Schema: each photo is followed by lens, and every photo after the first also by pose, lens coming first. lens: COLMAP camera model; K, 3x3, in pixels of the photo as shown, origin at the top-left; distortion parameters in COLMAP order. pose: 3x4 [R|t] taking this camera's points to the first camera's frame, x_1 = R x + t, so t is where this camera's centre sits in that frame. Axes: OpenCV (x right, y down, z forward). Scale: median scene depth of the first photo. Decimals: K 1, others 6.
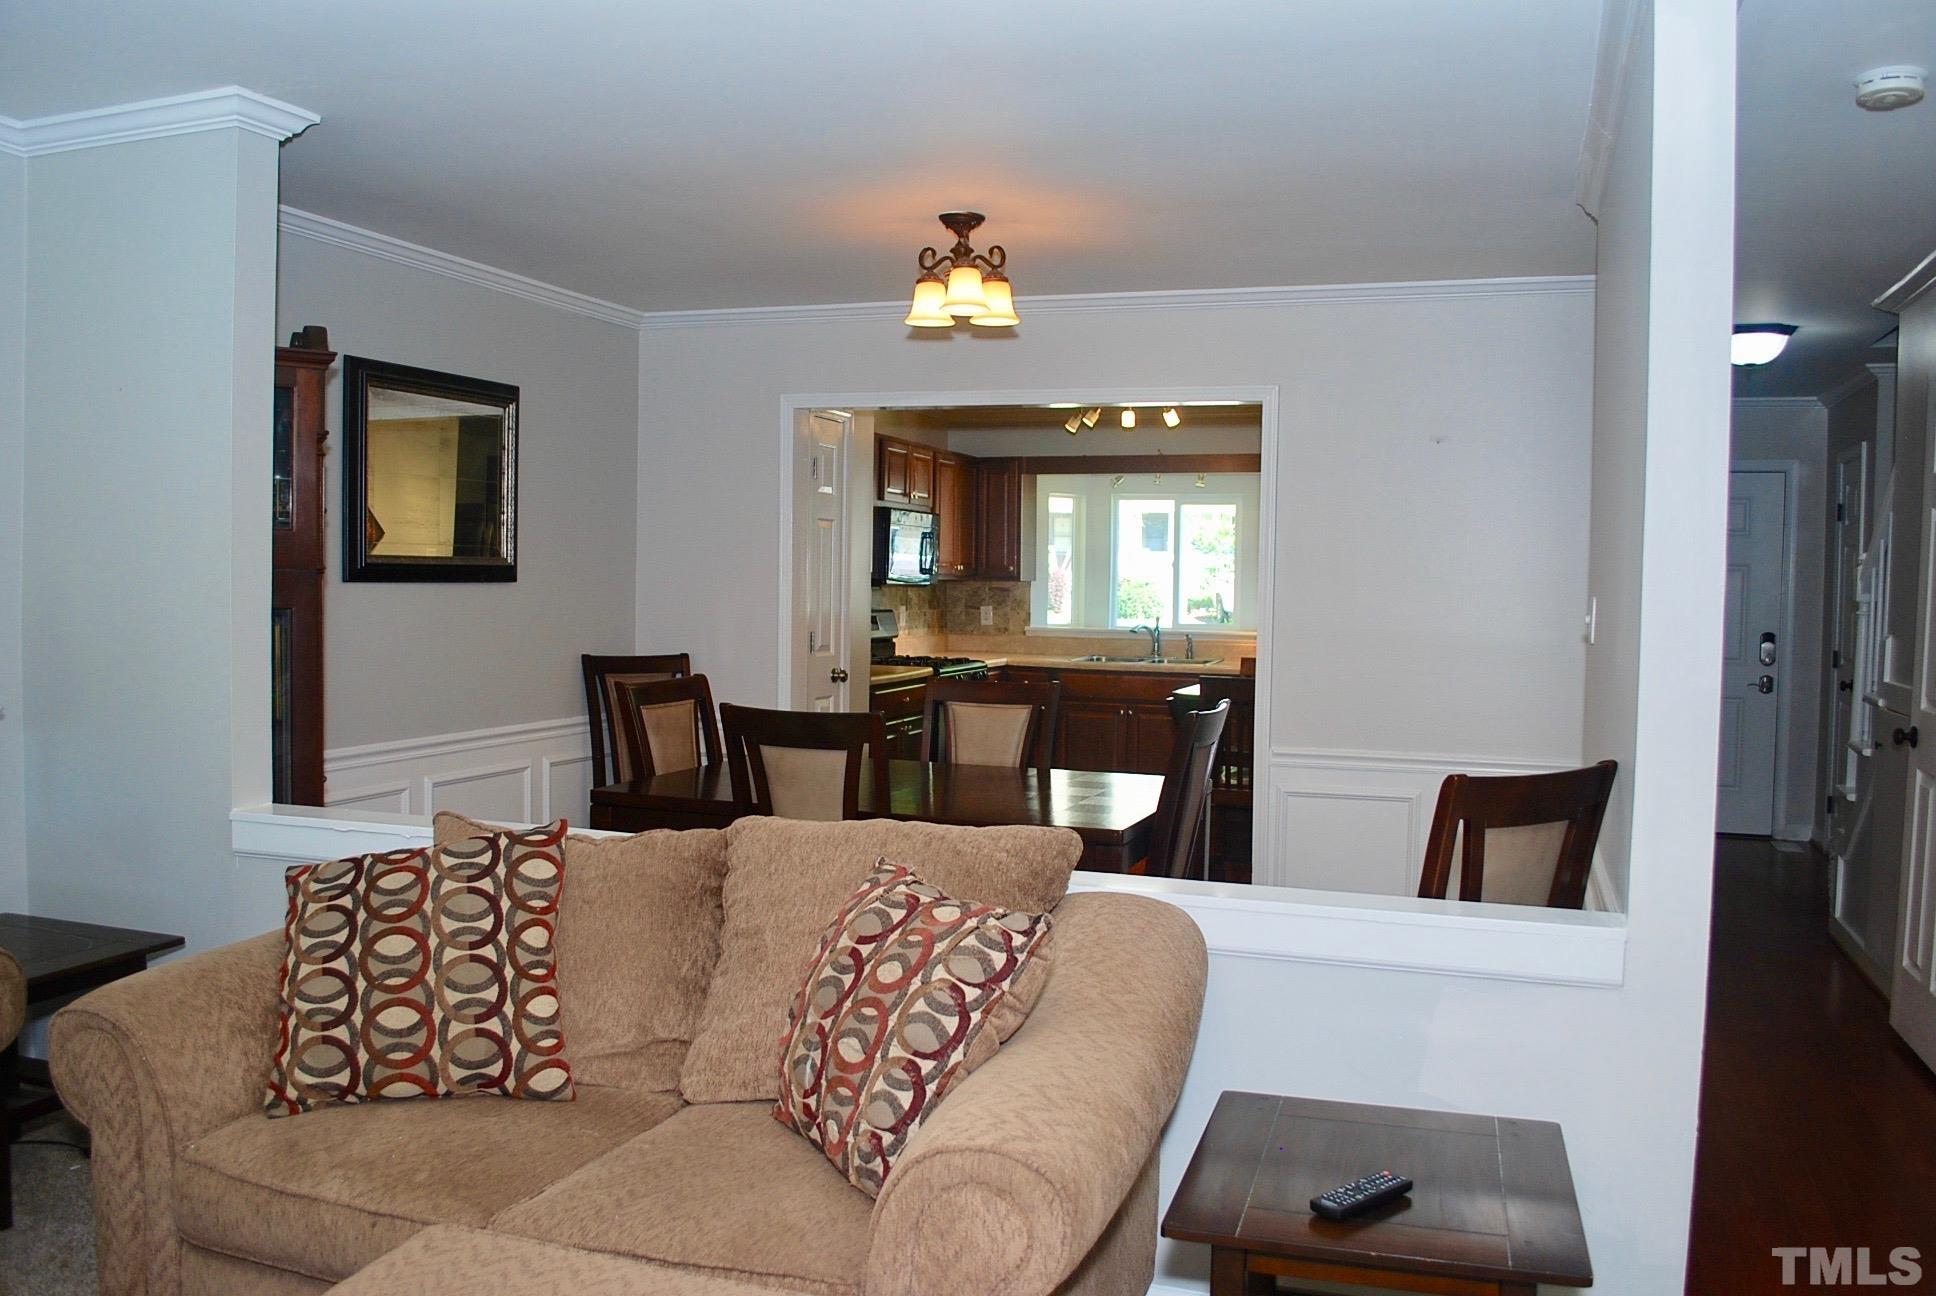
lens RADIAL K [[1539.7, 0, 989.5], [0, 1539.7, 653.8], [0, 0, 1]] dist [-0.085648, 0.014217]
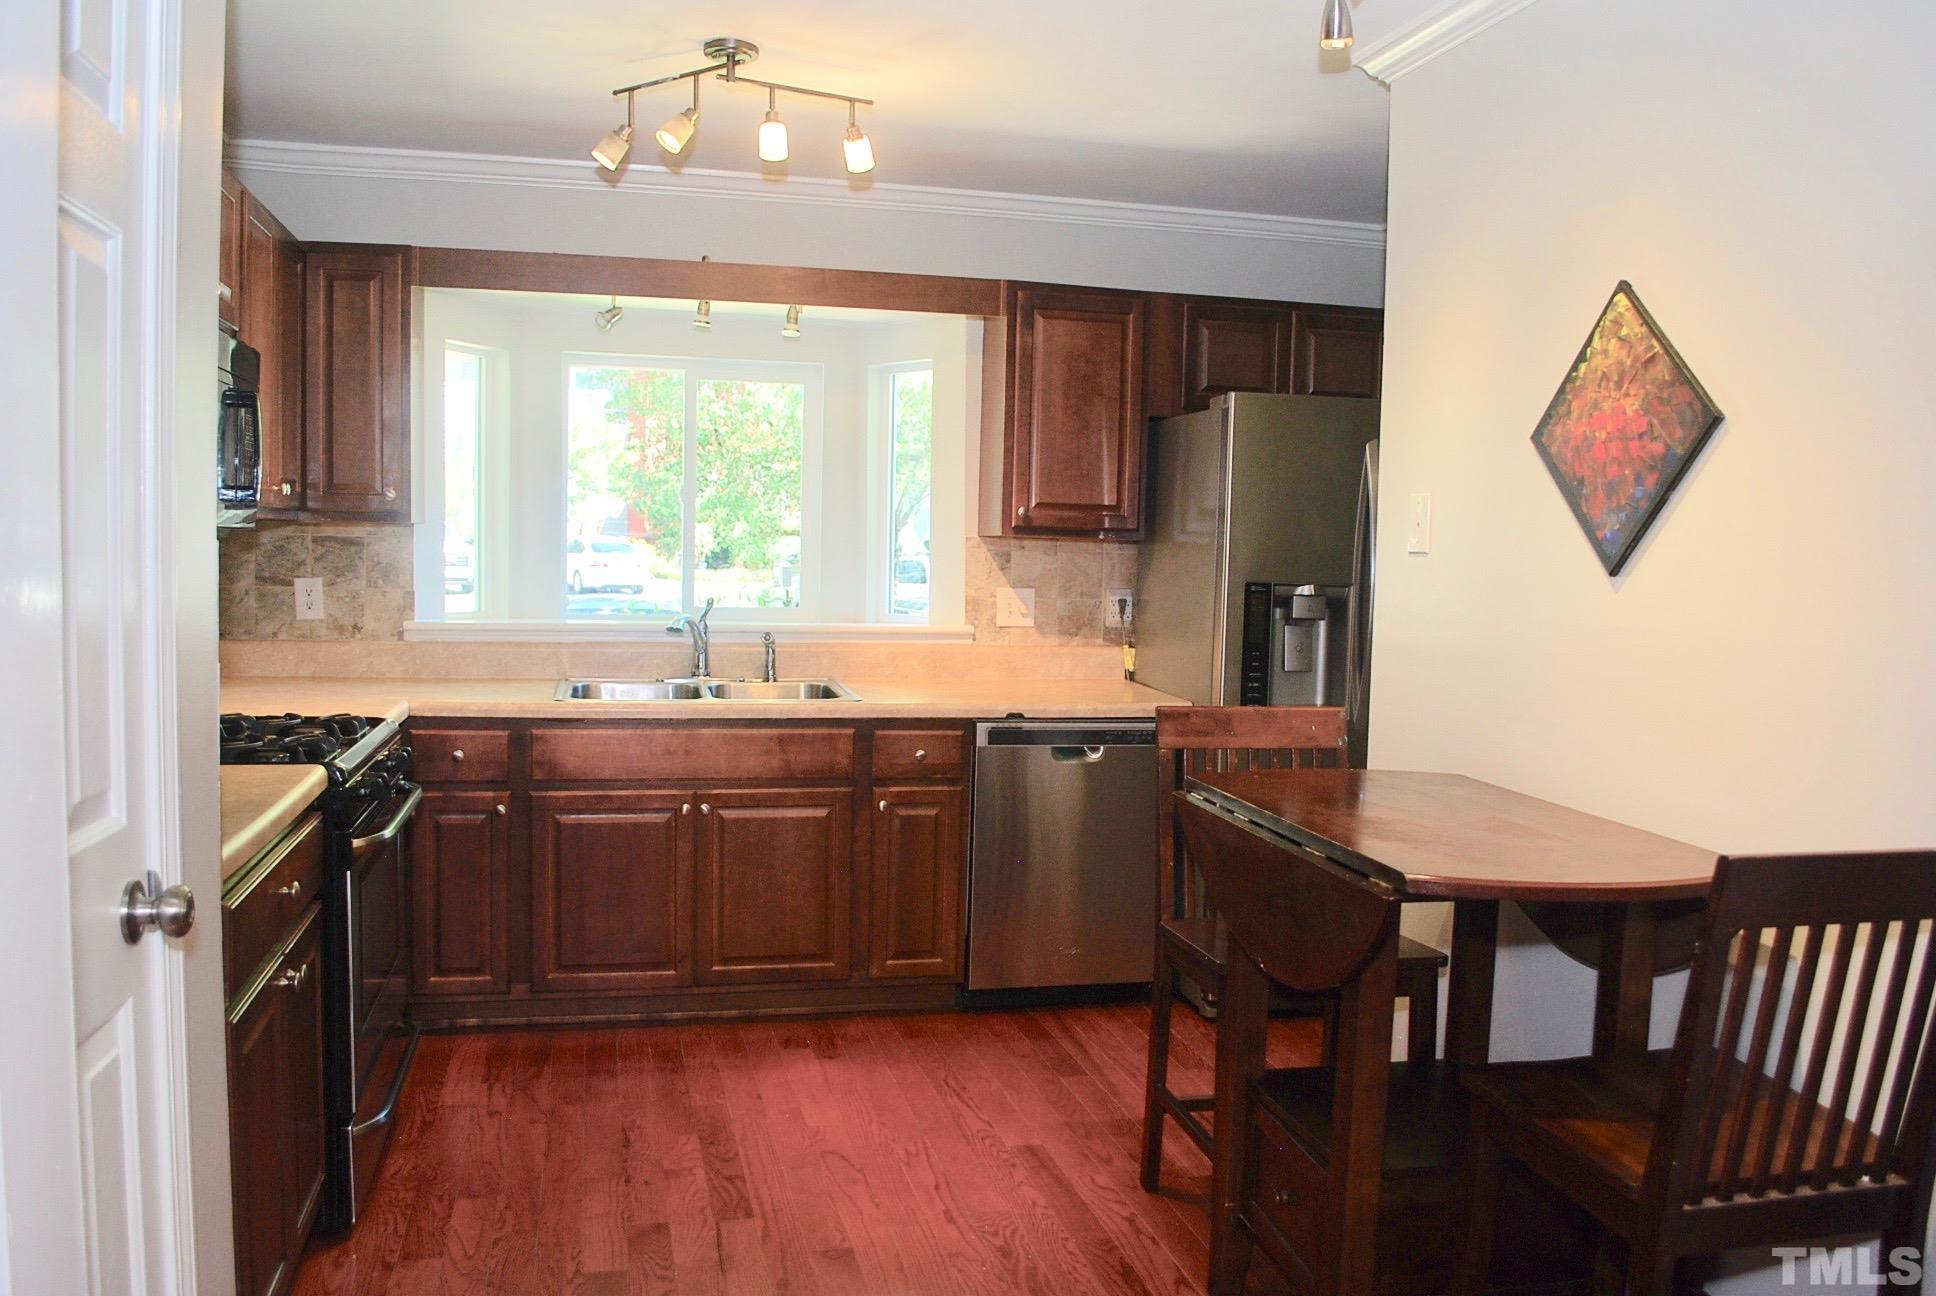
lens RADIAL K [[1524.6, 0, 986.8], [0, 1524.6, 683.9], [0, 0, 1]] dist [-0.092652, 0.013570]
pose [[0.835265, -0.043949, 0.548089, -0.294508], [0.015412, 0.998280, 0.056562, -0.080656], [-0.549632, -0.038797, 0.834506, 1.927286]]
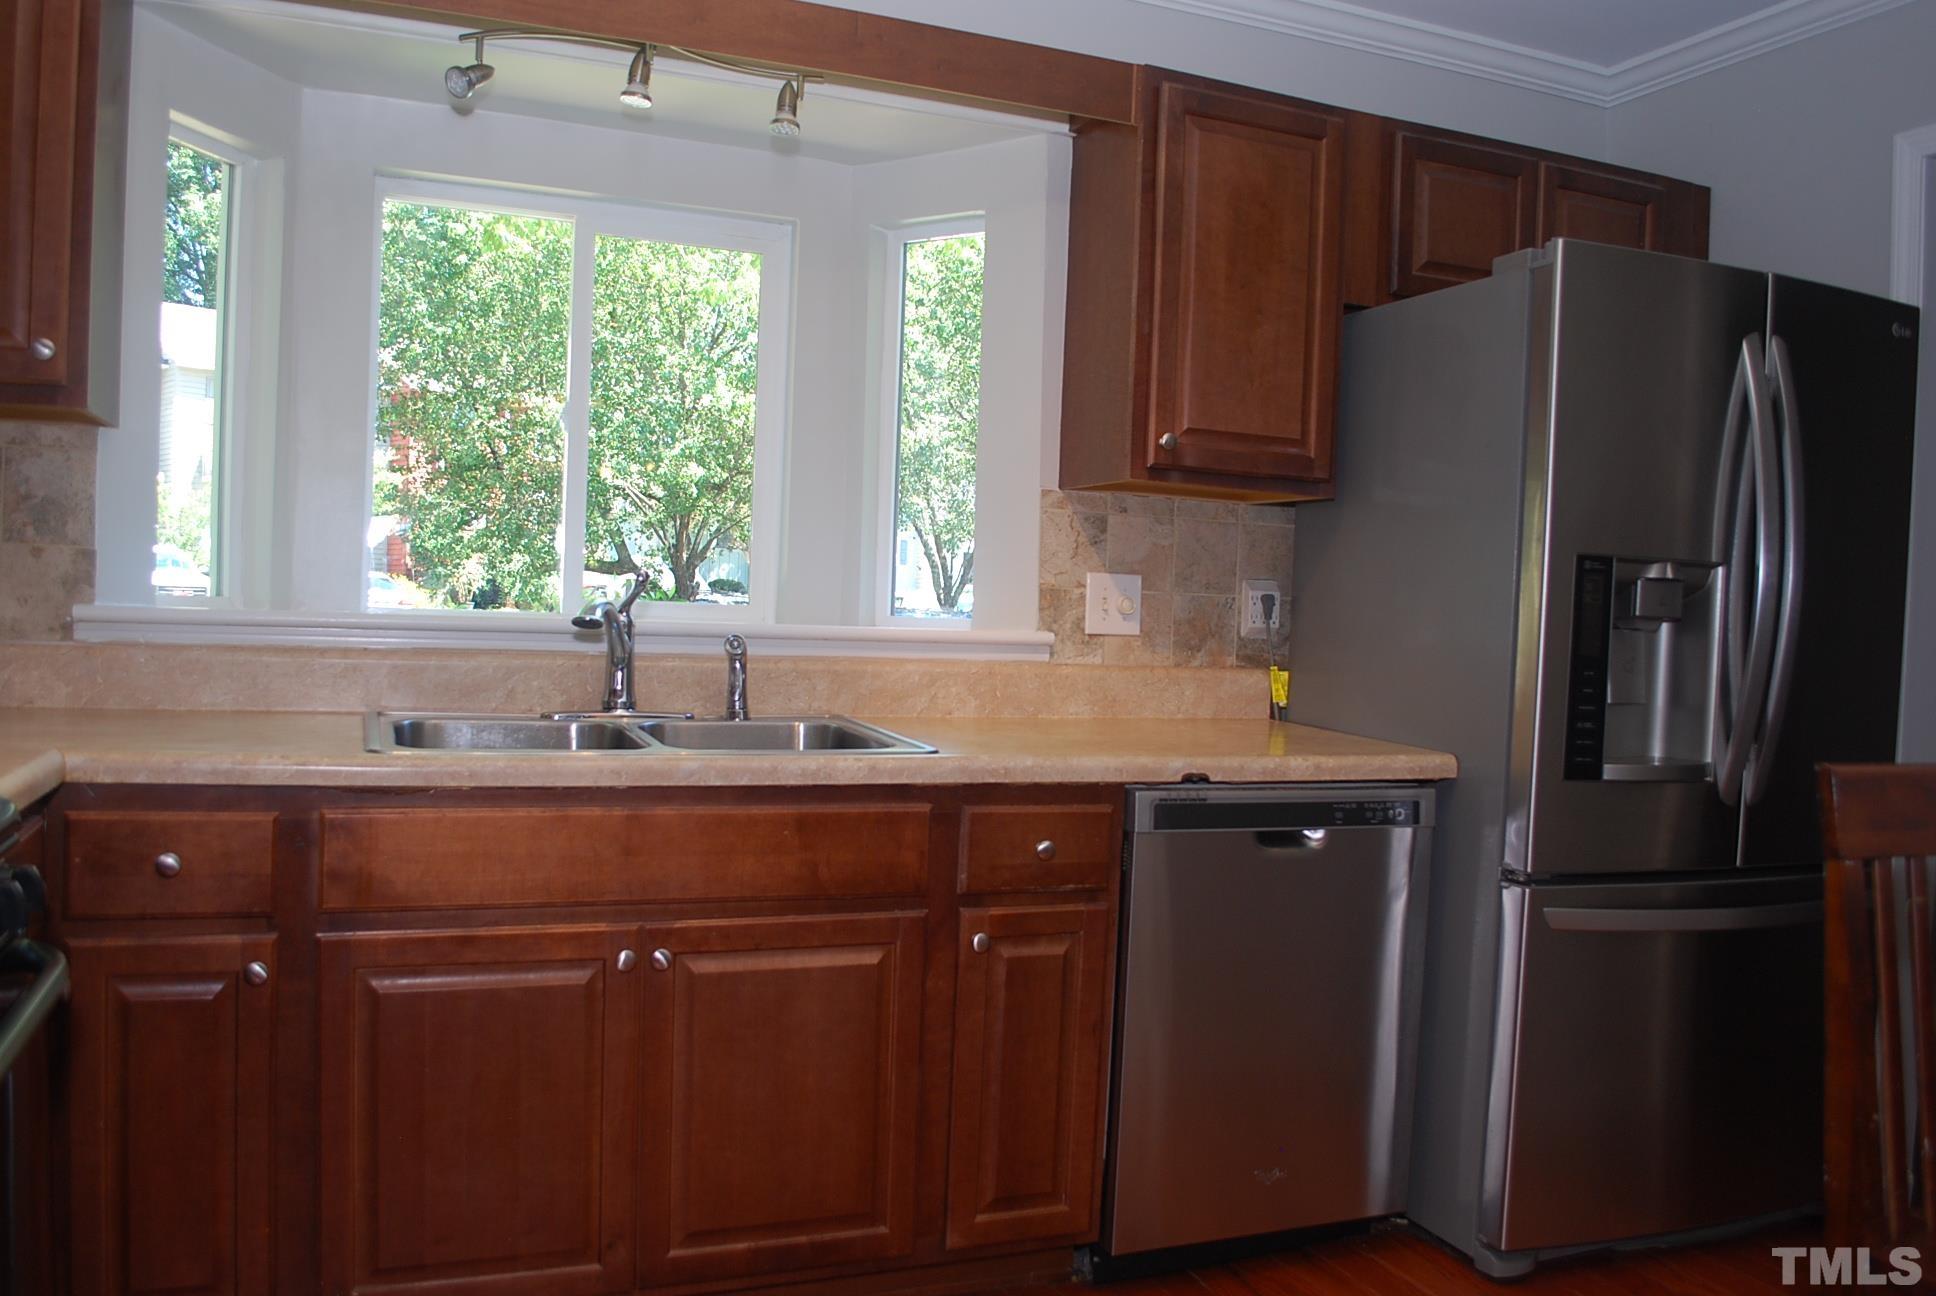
lens RADIAL K [[1524.6, 0, 986.8], [0, 1524.6, 683.9], [0, 0, 1]] dist [-0.092652, 0.013570]
pose [[0.742201, -0.020278, 0.669871, -0.102734], [0.004849, 0.999678, 0.024888, -0.036601], [-0.670160, -0.015224, 0.742060, 2.654994]]
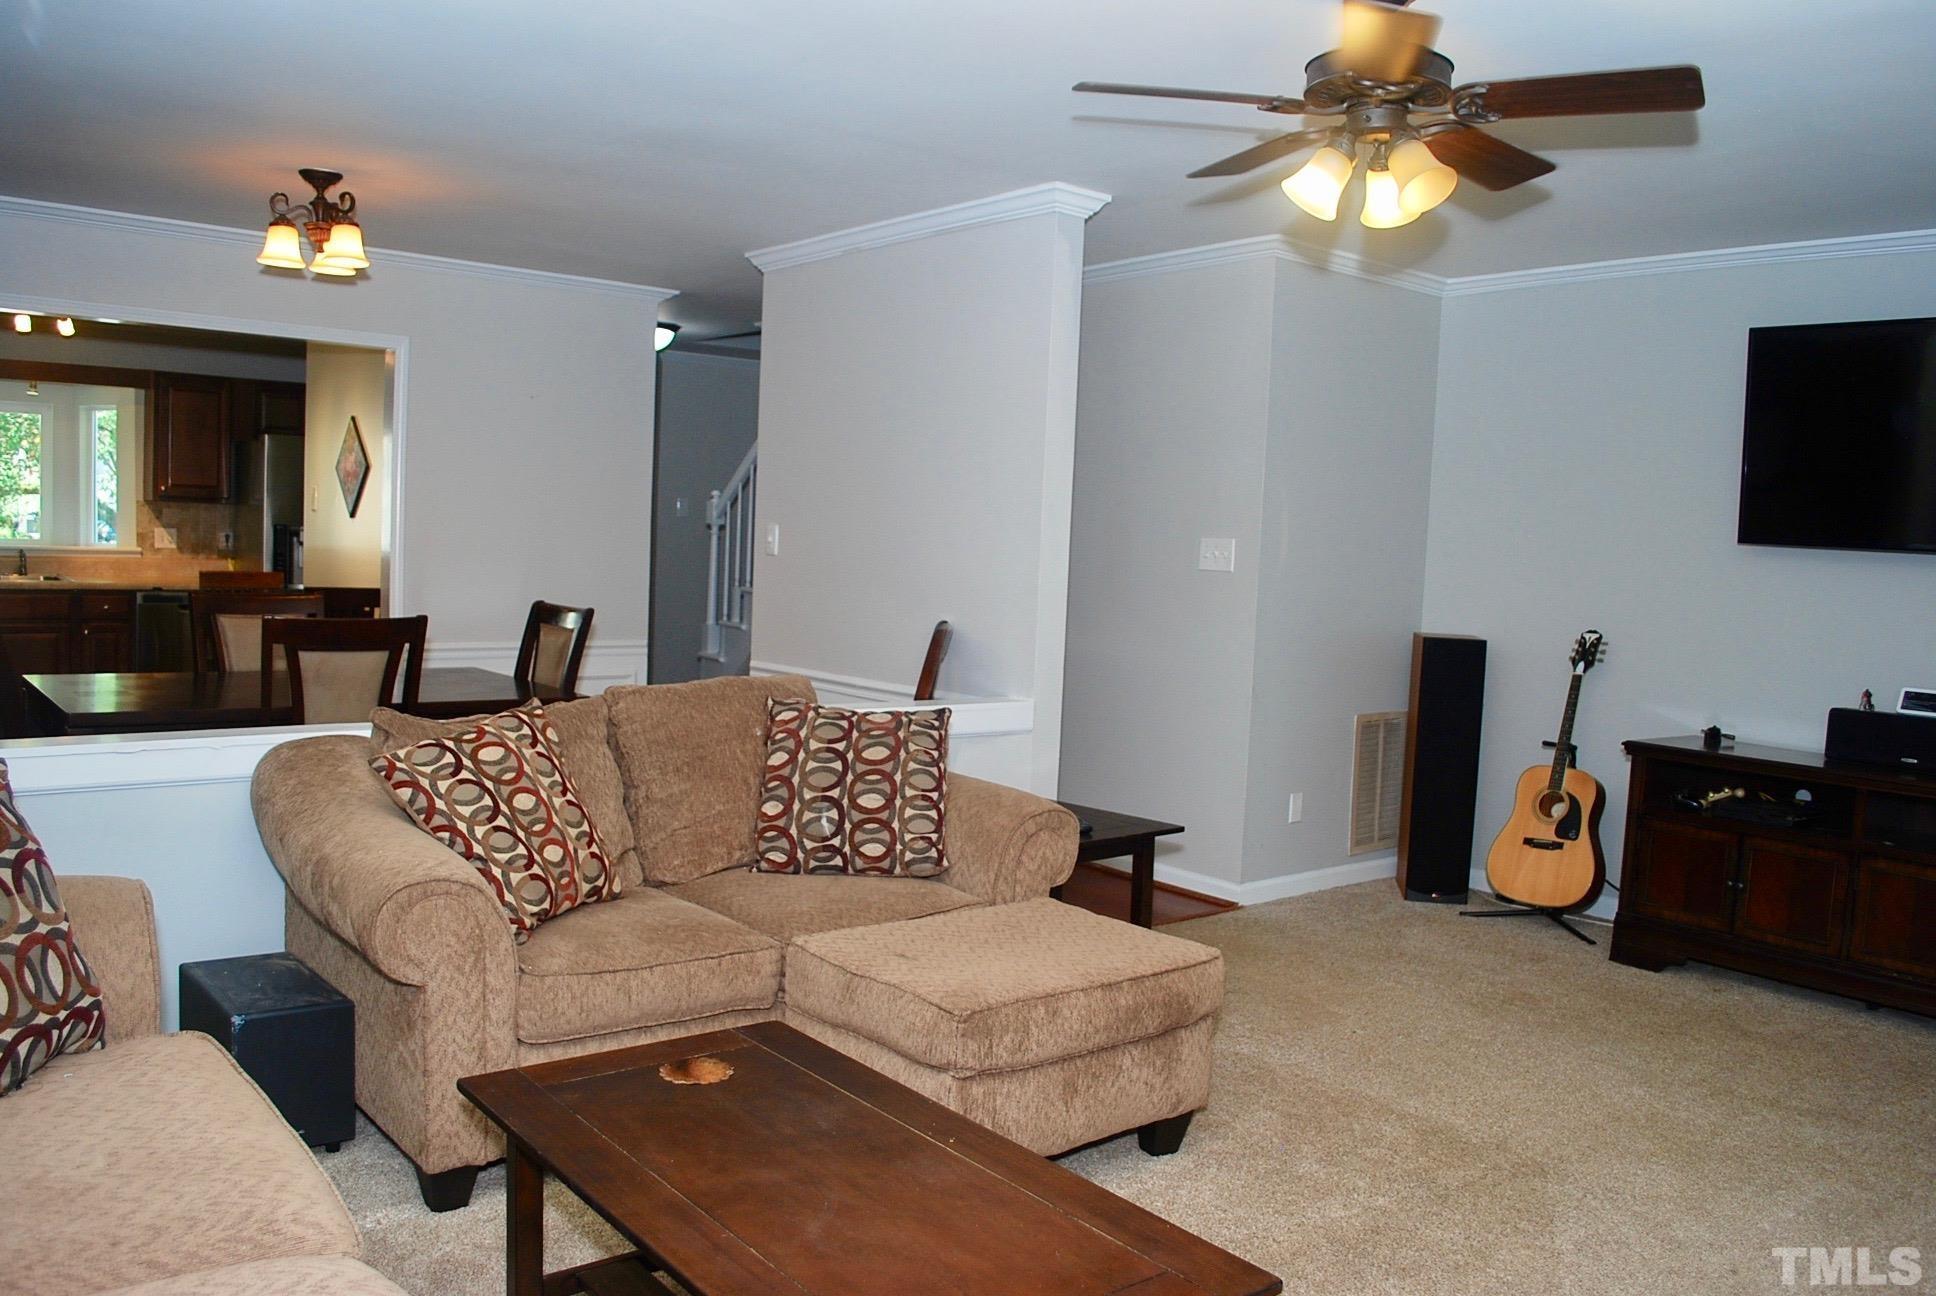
lens RADIAL K [[1539.7, 0, 989.5], [0, 1539.7, 653.8], [0, 0, 1]] dist [-0.085648, 0.014217]
pose [[0.518154, -0.059082, 0.853244, -1.238528], [0.008766, 0.997926, 0.063777, -0.006300], [-0.855242, -0.025566, 0.517597, 0.020859]]
